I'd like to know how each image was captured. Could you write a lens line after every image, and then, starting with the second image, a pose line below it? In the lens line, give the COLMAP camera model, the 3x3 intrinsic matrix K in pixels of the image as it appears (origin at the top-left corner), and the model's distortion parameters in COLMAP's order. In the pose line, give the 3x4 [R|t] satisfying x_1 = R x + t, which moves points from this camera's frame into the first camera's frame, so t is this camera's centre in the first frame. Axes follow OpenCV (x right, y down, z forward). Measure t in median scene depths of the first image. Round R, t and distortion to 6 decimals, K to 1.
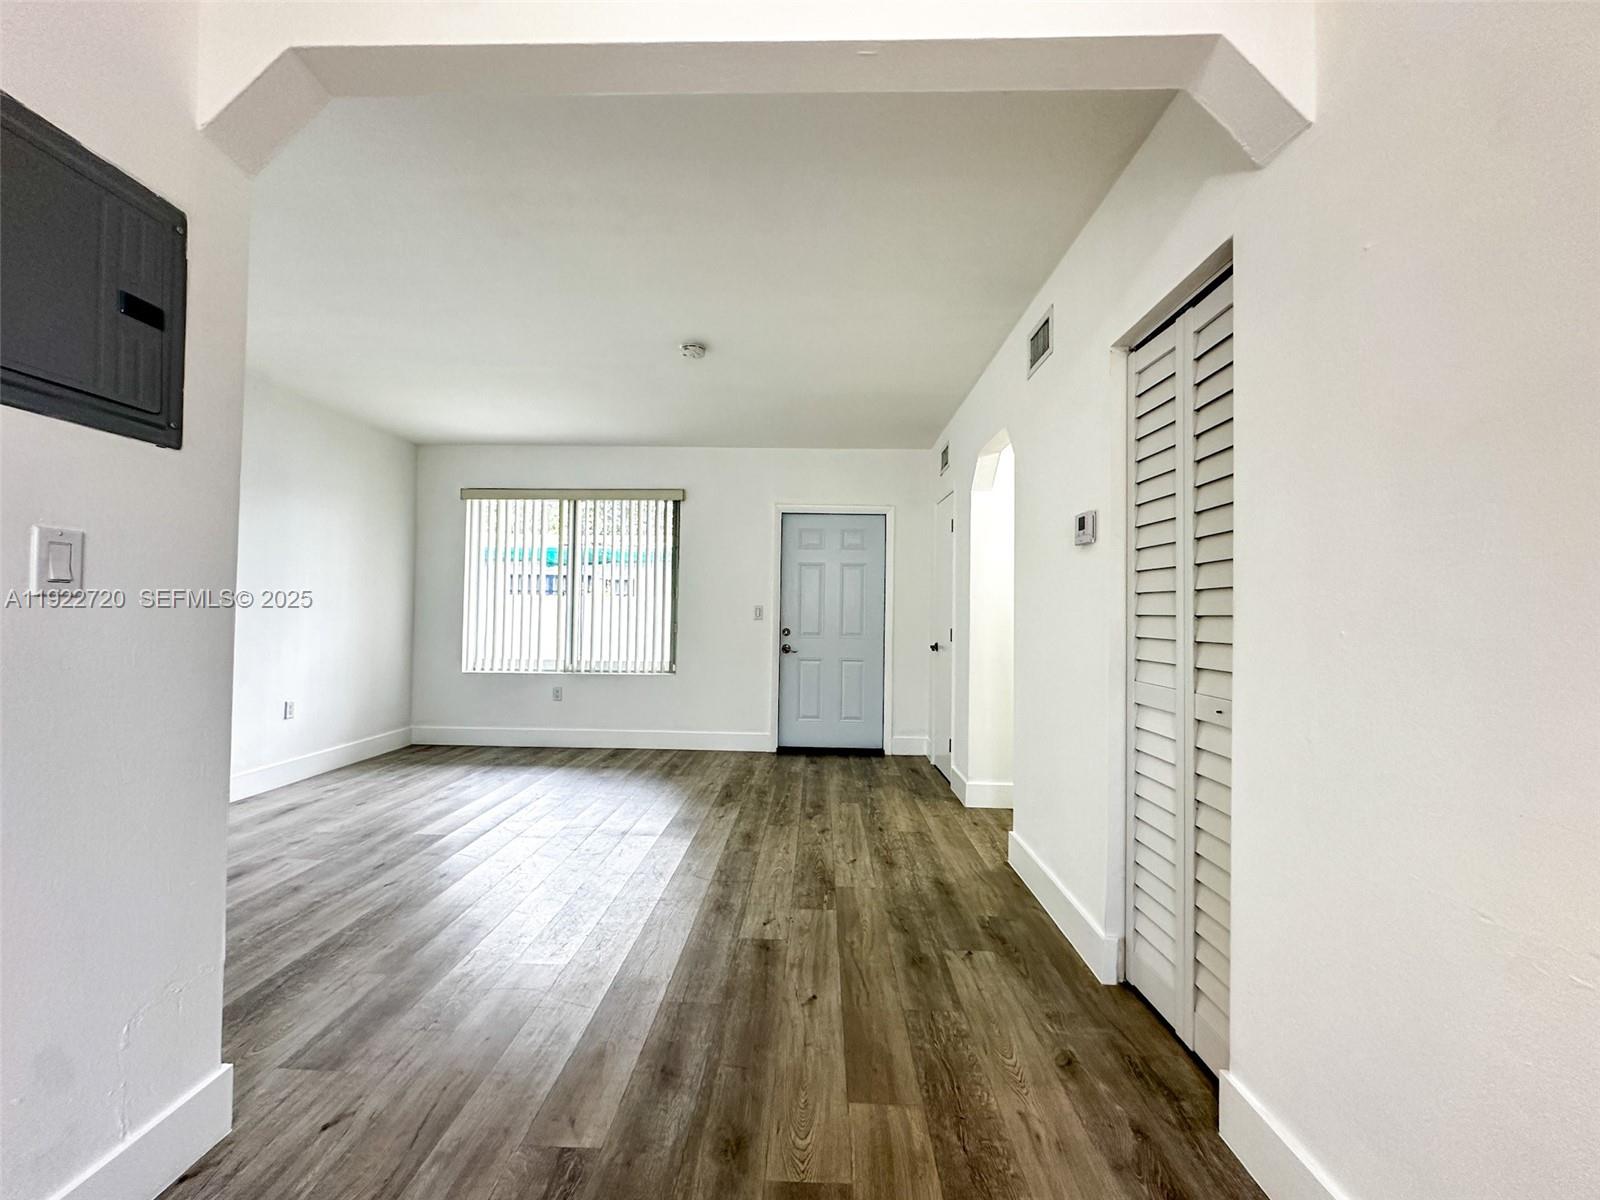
lens RADIAL K [[640.6, 0, 800.0], [0, 640.6, 600.0], [0, 0, 1]] dist [-0.001980, 0.000011]
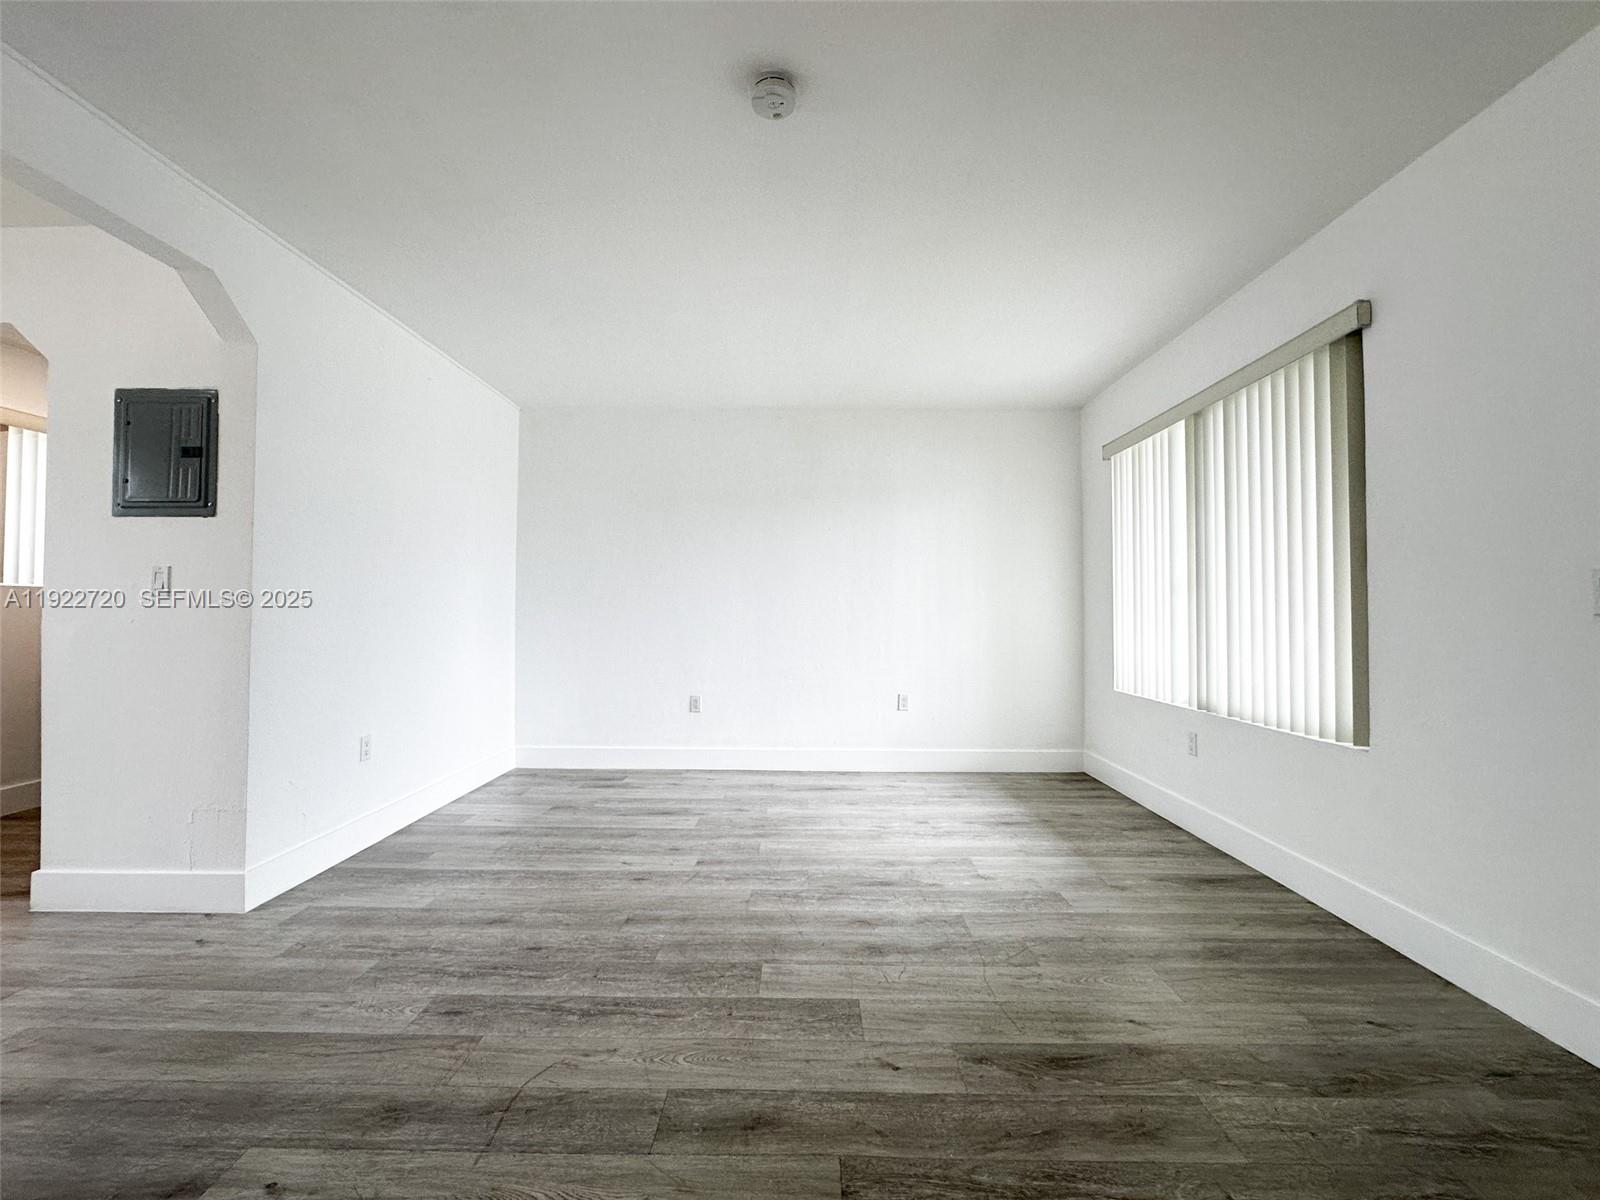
lens RADIAL K [[640.6, 0, 800.0], [0, 640.6, 600.0], [0, 0, 1]] dist [-0.001980, 0.000011]
pose [[0.014091, -0.032232, -0.999381, 0.390992], [0.020525, 0.999279, -0.031940, 0.043895], [0.999690, -0.020063, 0.014742, 1.150991]]
